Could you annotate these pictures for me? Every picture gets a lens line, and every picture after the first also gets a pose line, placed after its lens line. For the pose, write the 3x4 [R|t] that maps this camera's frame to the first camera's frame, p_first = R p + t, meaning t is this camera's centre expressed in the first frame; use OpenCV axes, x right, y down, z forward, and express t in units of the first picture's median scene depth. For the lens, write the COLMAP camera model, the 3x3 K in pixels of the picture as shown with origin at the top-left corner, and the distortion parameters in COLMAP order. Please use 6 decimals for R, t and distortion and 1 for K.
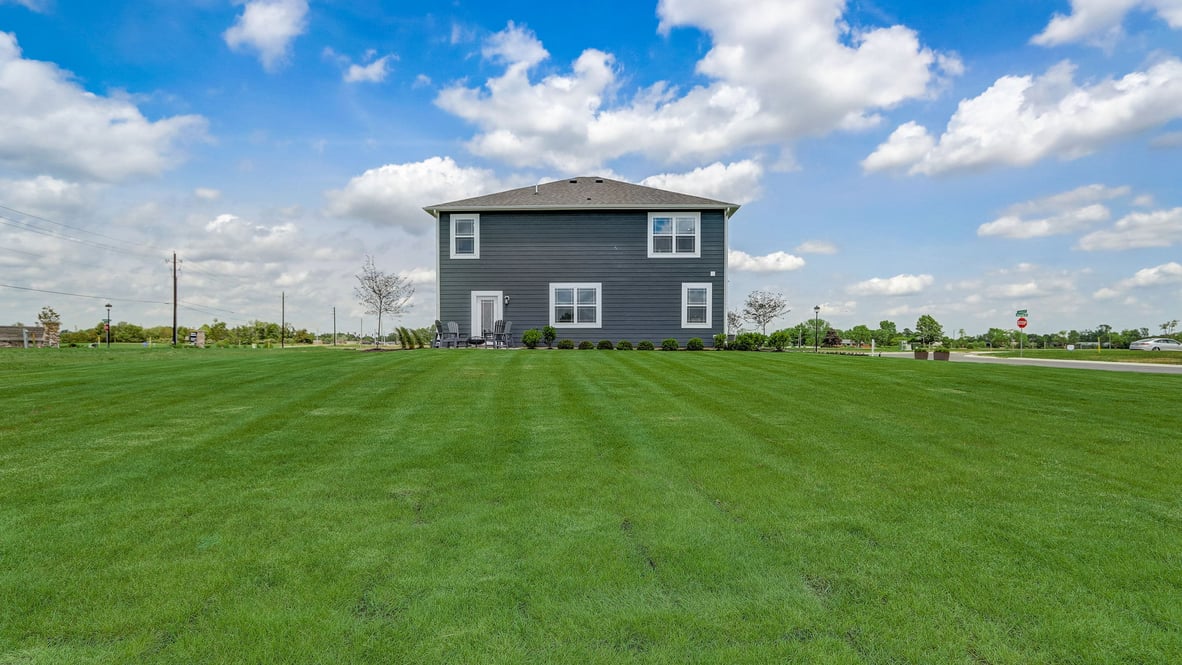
lens RADIAL K [[547.8, 0, 592.5], [0, 547.8, 332.7], [0, 0, 1]] dist [-0.014799, 0.000018]
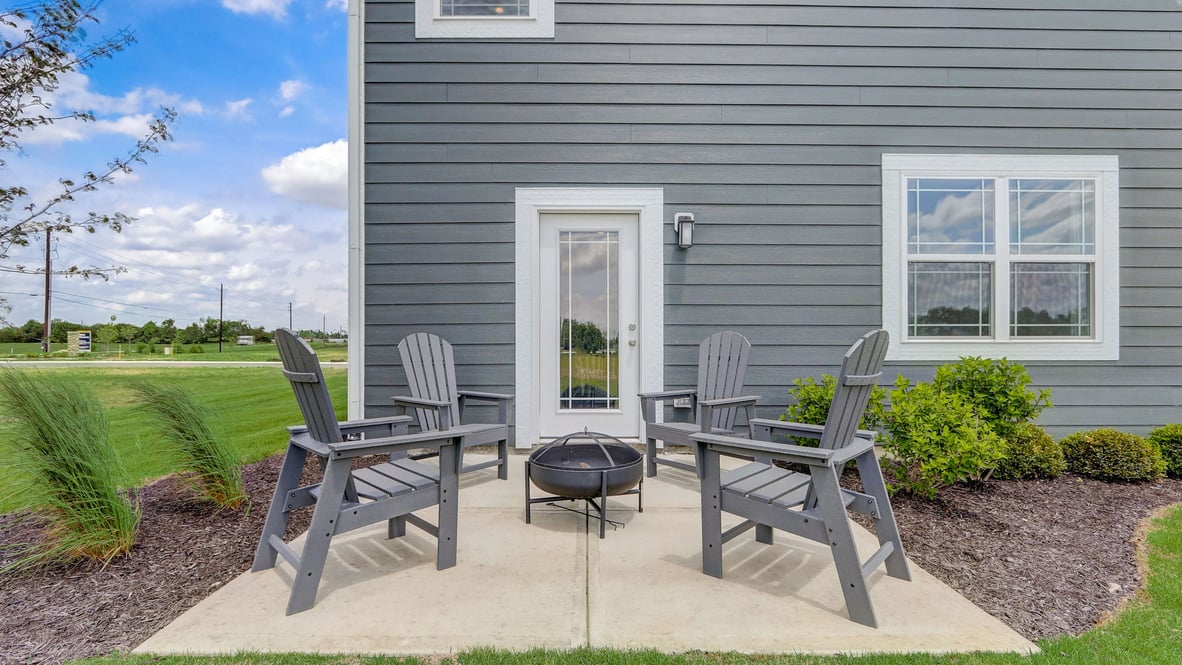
lens RADIAL K [[547.8, 0, 587.6], [0, 547.8, 330.6], [0, 0, 1]] dist [-0.014799, 0.000018]
pose [[0.998893, 0.003552, 0.046911, -0.204012], [-0.003503, 0.999993, -0.001118, -0.019965], [-0.046914, 0.000952, 0.998898, 0.787492]]
